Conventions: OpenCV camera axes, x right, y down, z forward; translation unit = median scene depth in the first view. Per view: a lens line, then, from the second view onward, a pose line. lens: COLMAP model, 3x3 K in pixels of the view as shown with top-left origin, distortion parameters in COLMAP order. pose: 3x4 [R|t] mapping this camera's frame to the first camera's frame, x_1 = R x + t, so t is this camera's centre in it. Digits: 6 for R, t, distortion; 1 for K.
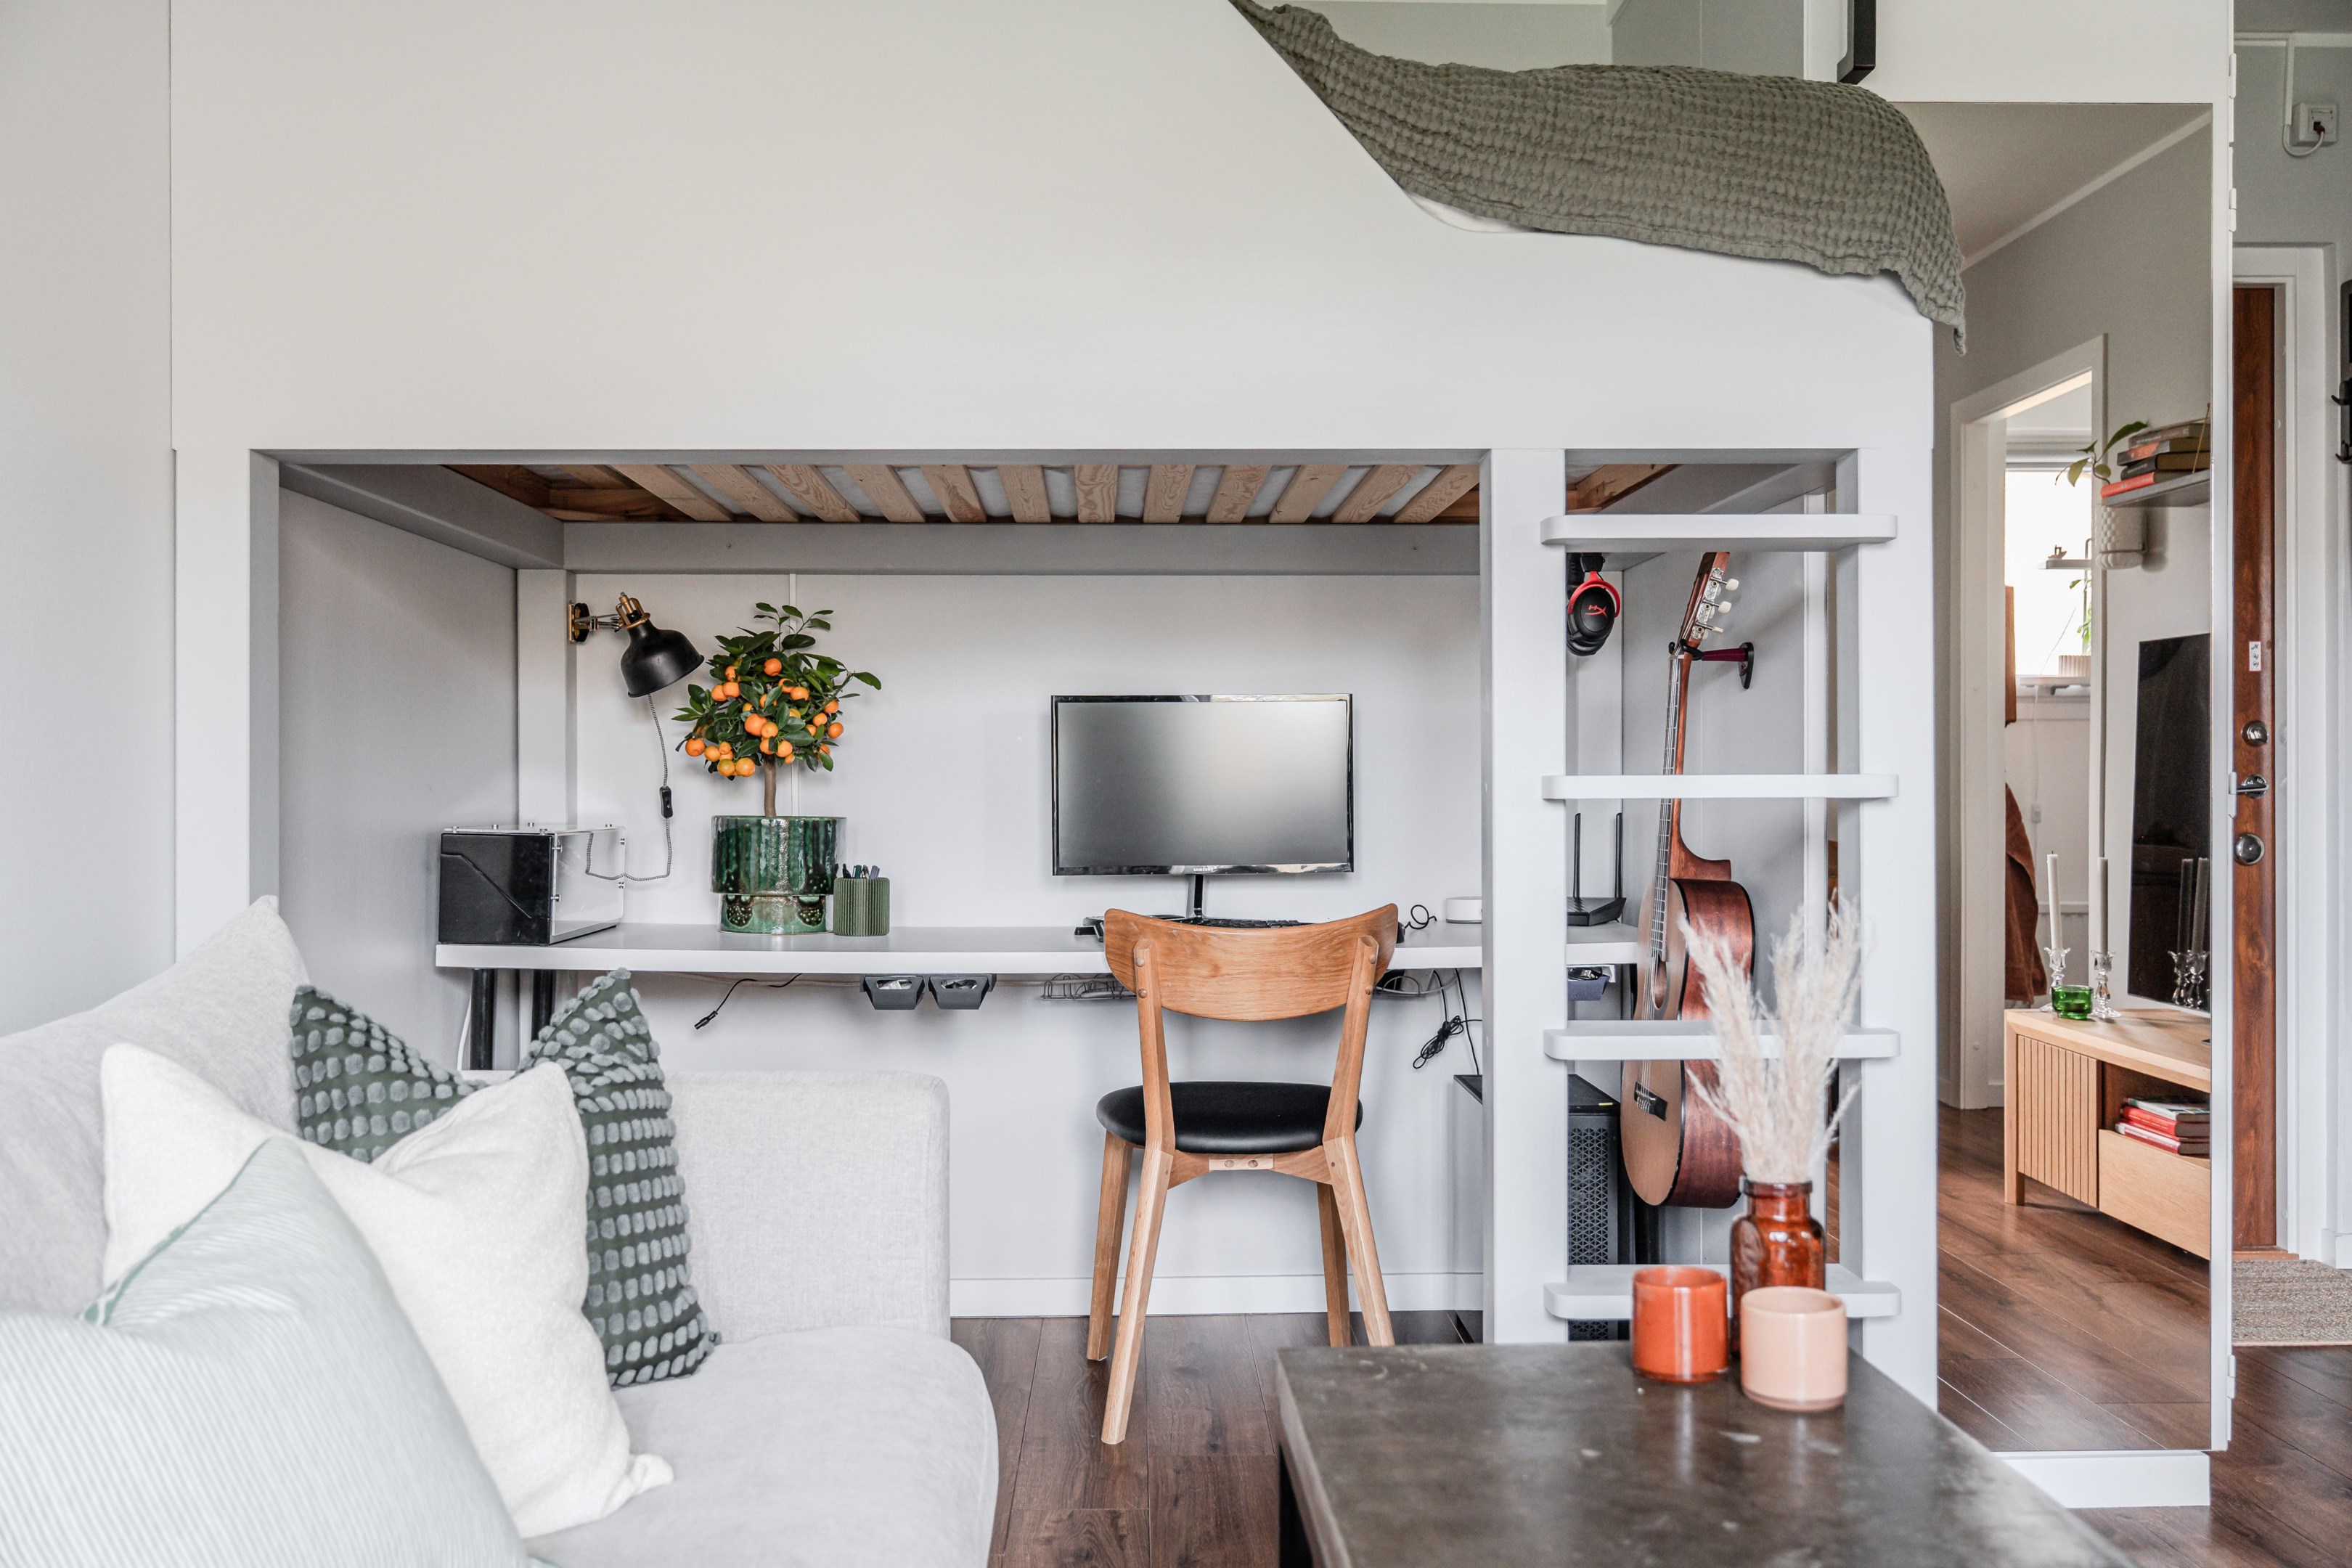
lens RADIAL K [[2048.9, 0, 1171.0], [0, 2048.9, 783.5], [0, 0, 1]] dist [0.001333, -0.006436]
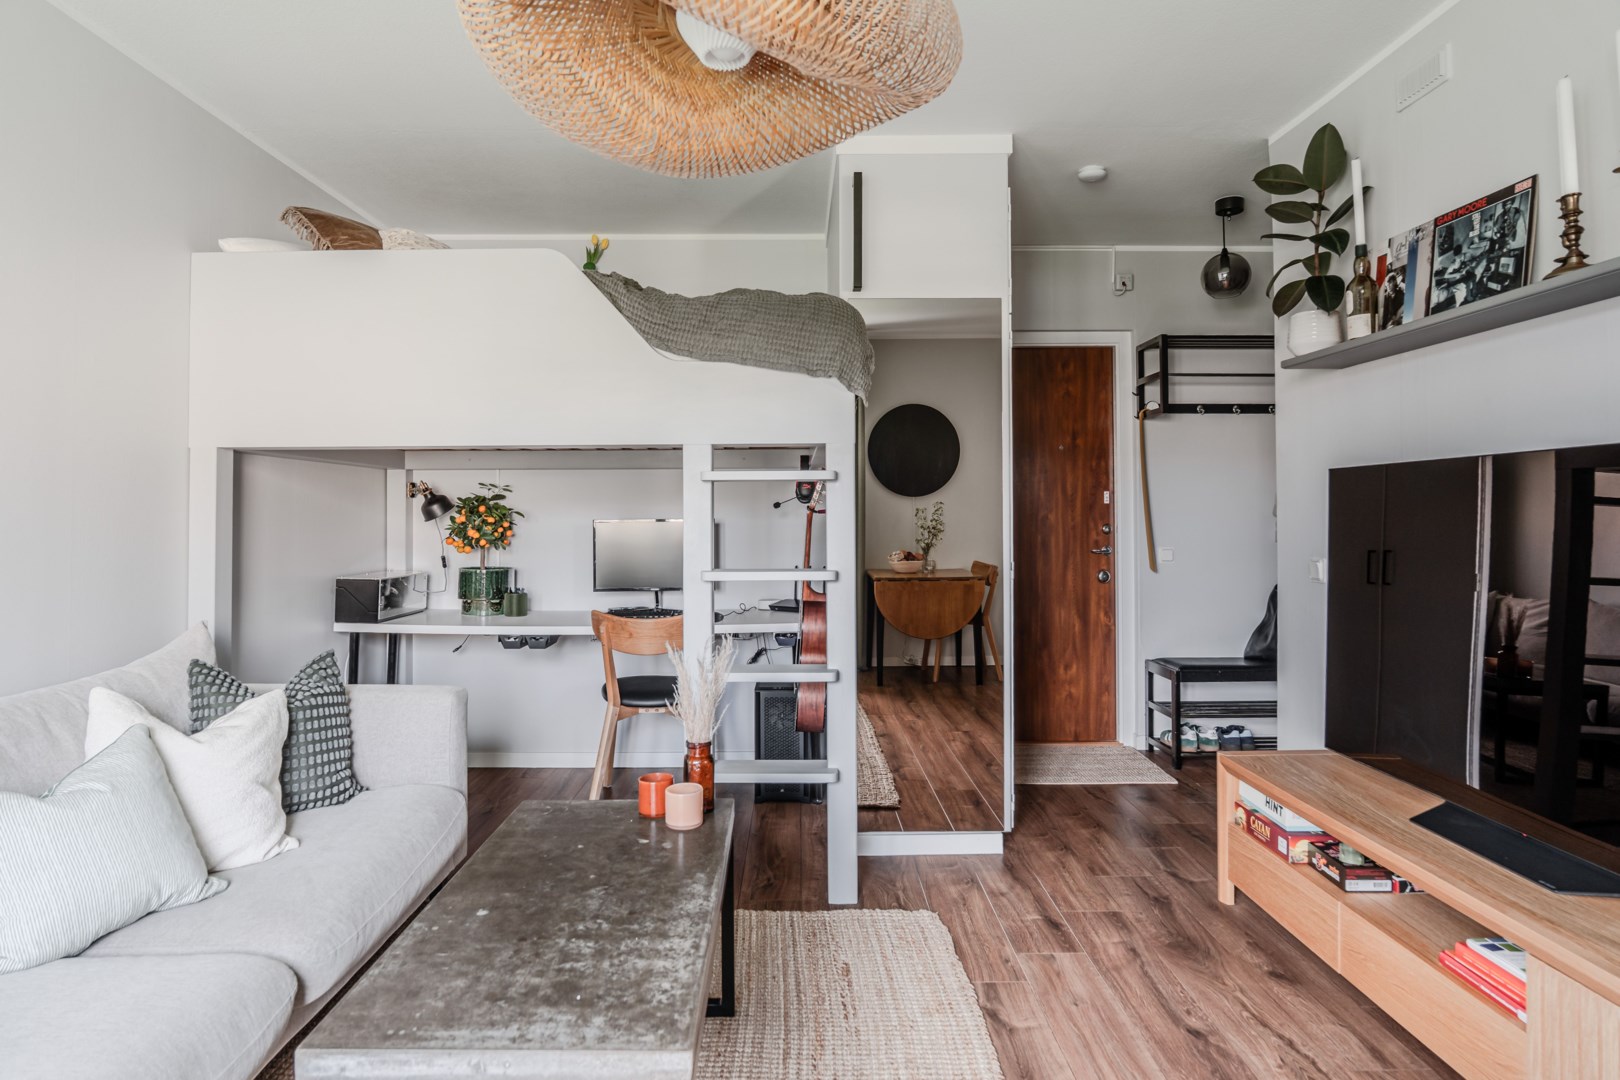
lens RADIAL K [[891.0, 0, 793.4], [0, 891.0, 500.0], [0, 0, 1]] dist [-0.020776, 0.003342]
pose [[0.999565, -0.001008, -0.029468, 0.226483], [0.000554, 0.999881, -0.015418, -0.052119], [0.029480, 0.015395, 0.999447, -0.082756]]
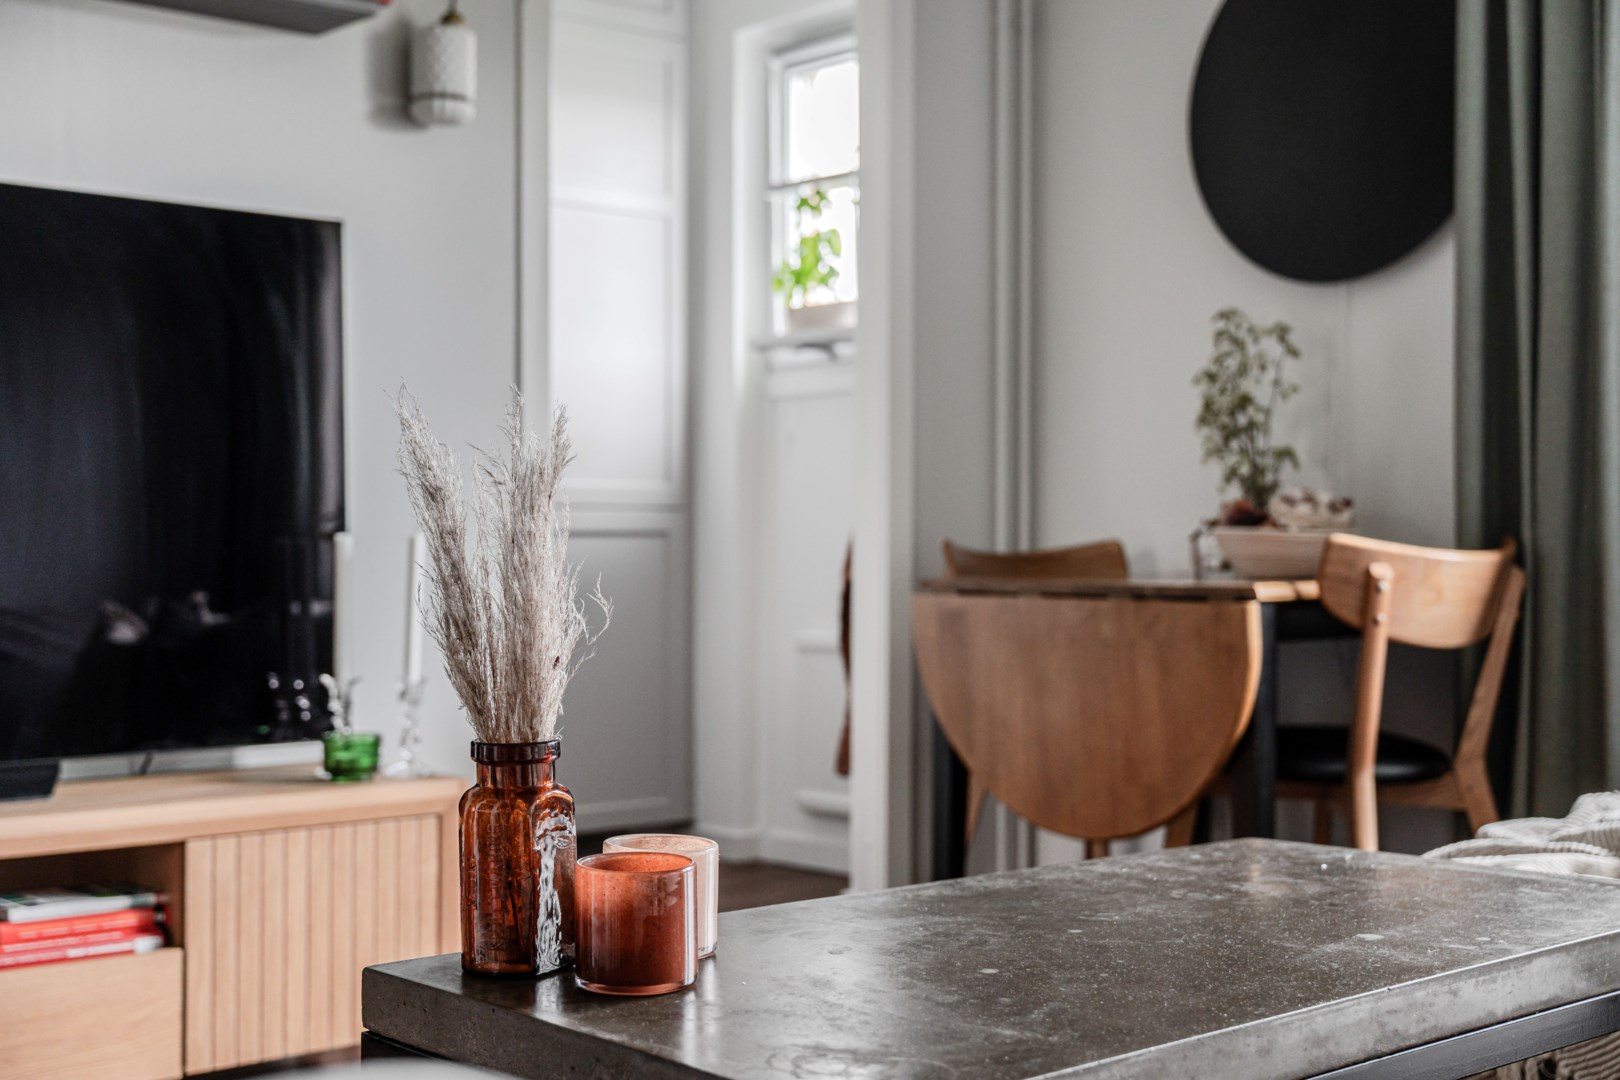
lens RADIAL K [[2133.5, 0, 816.1], [0, 2133.5, 541.8], [0, 0, 1]] dist [0.003148, 0.000000]
pose [[-0.636533, 0.006557, 0.771222, -0.209877], [0.004043, 0.999978, -0.005165, 0.060015], [-0.771239, -0.000170, -0.636546, 0.713158]]
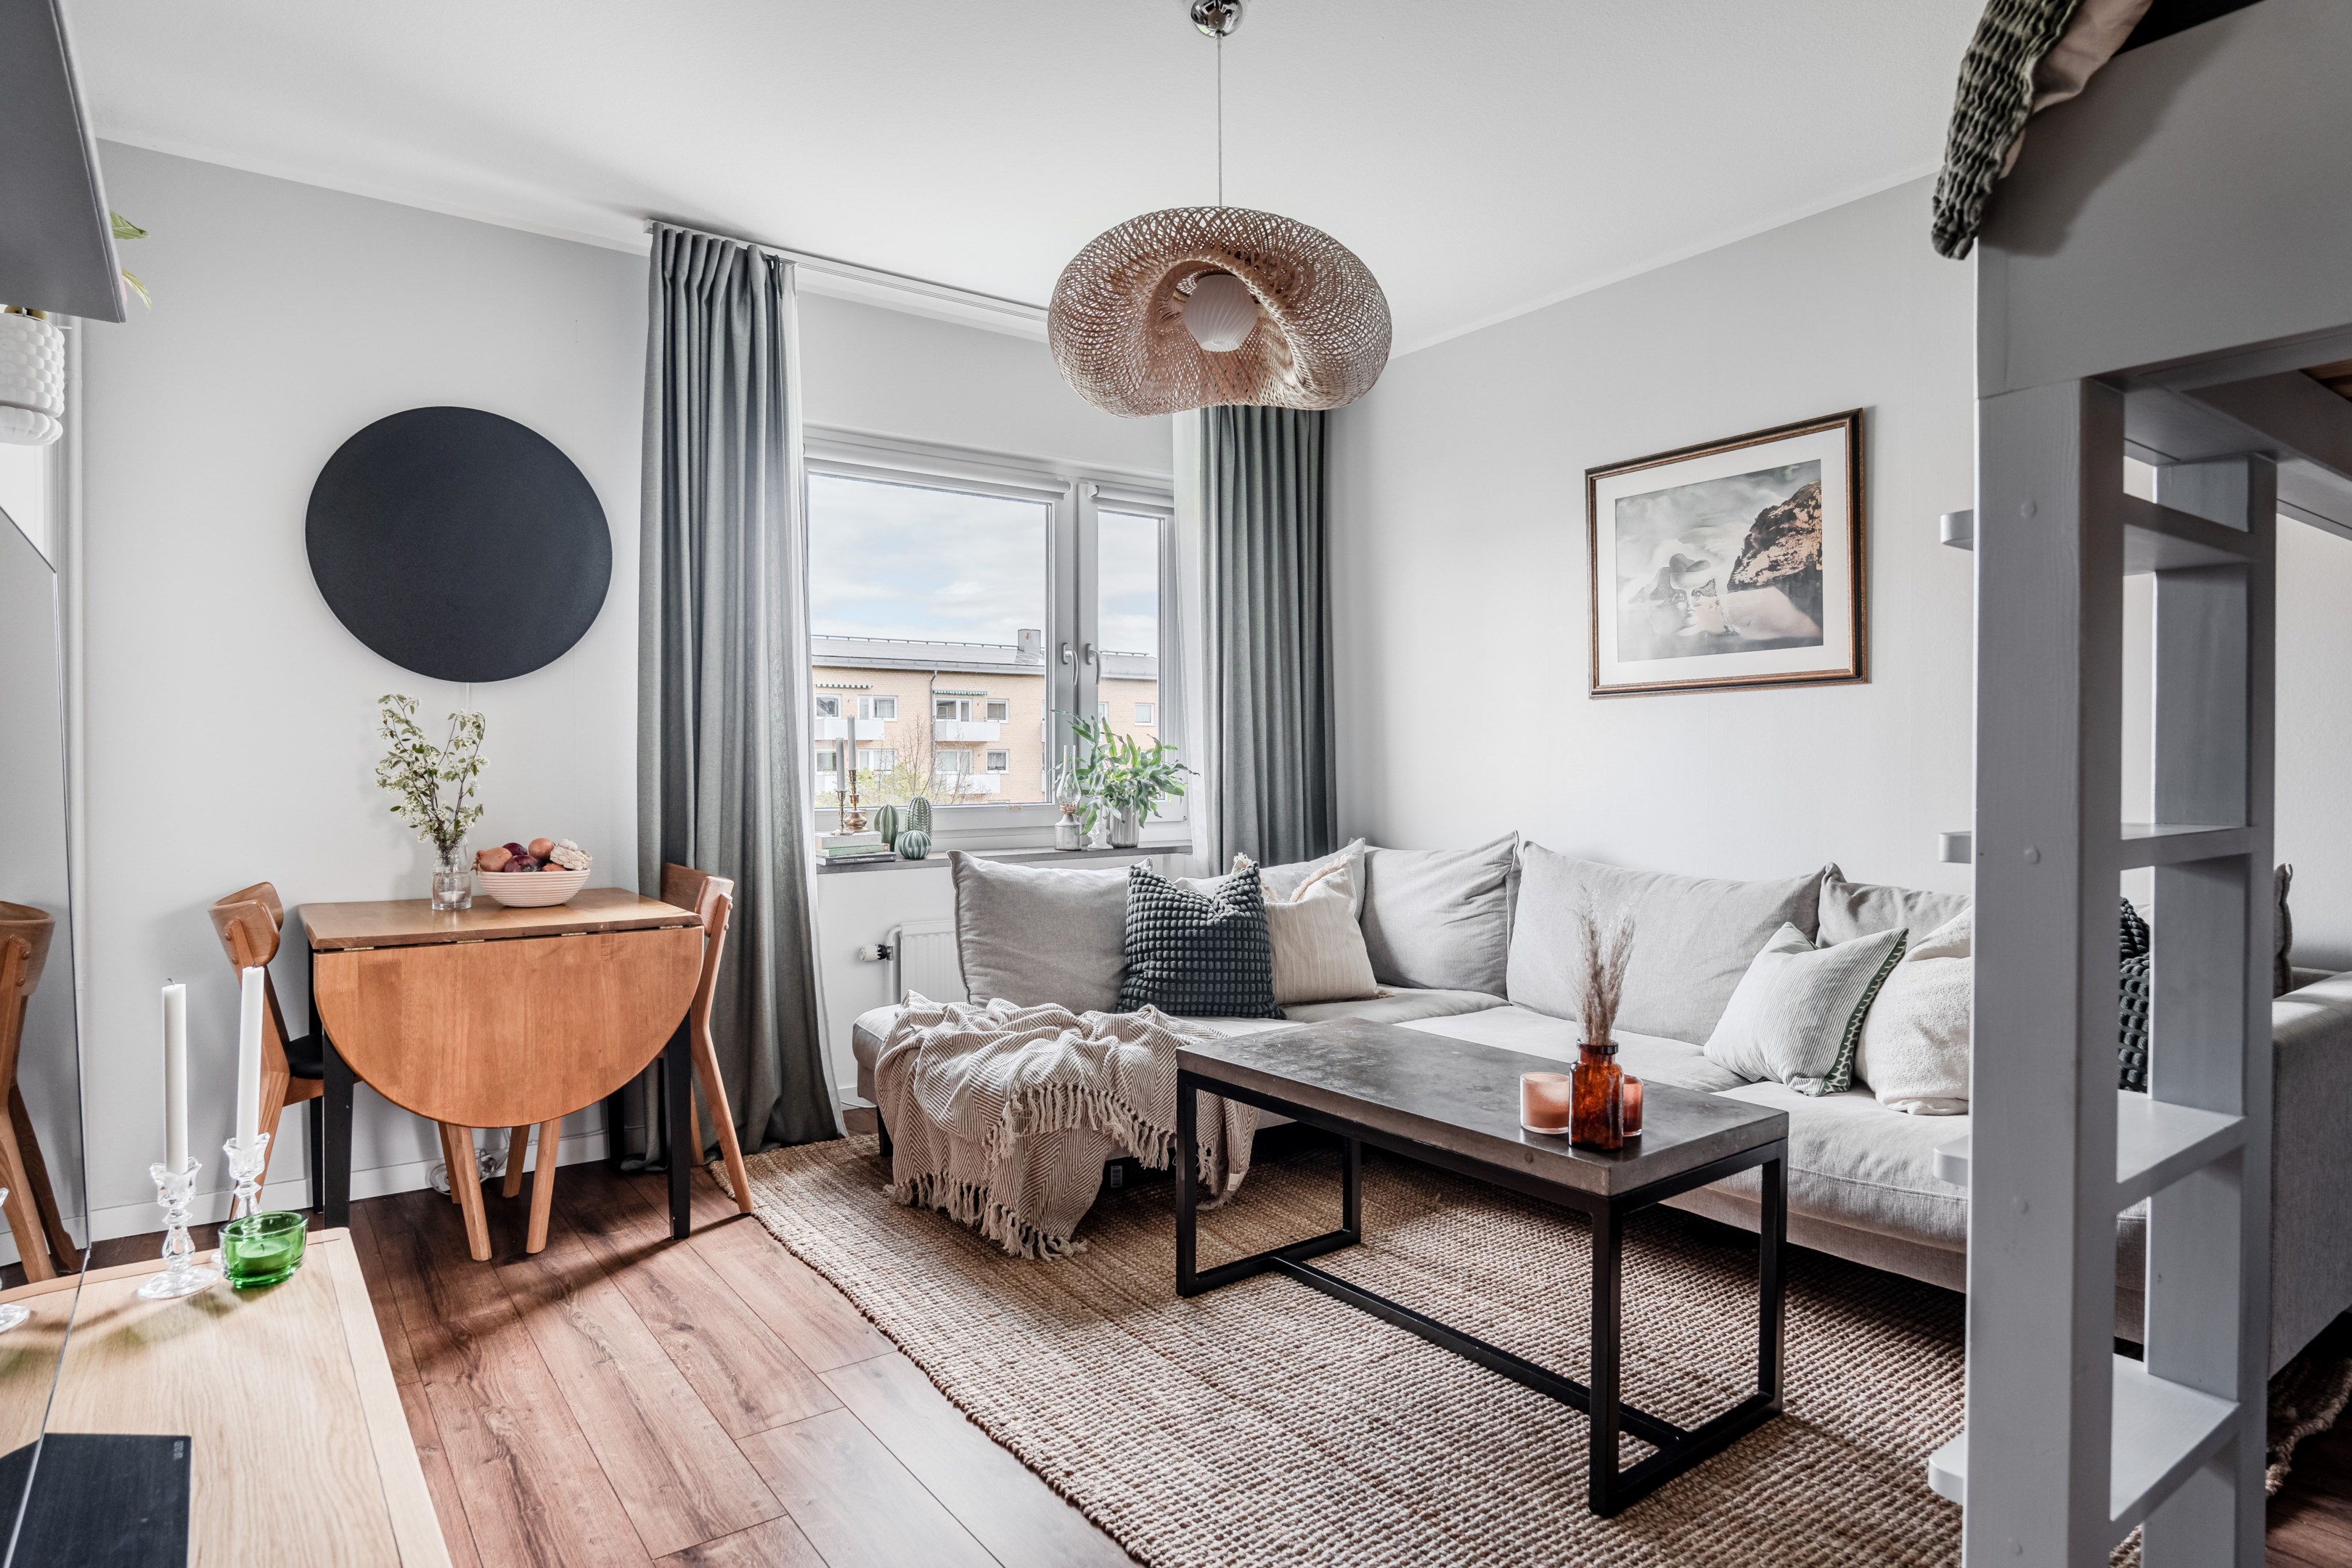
lens RADIAL K [[1293.6, 0, 1172.8], [0, 1293.6, 775.3], [0, 0, 1]] dist [-0.020776, 0.003342]
pose [[-0.818418, 0.010261, -0.574532, 0.605417], [0.004349, 0.999923, 0.011664, -0.023441], [0.574607, 0.007047, -0.818399, 0.836257]]
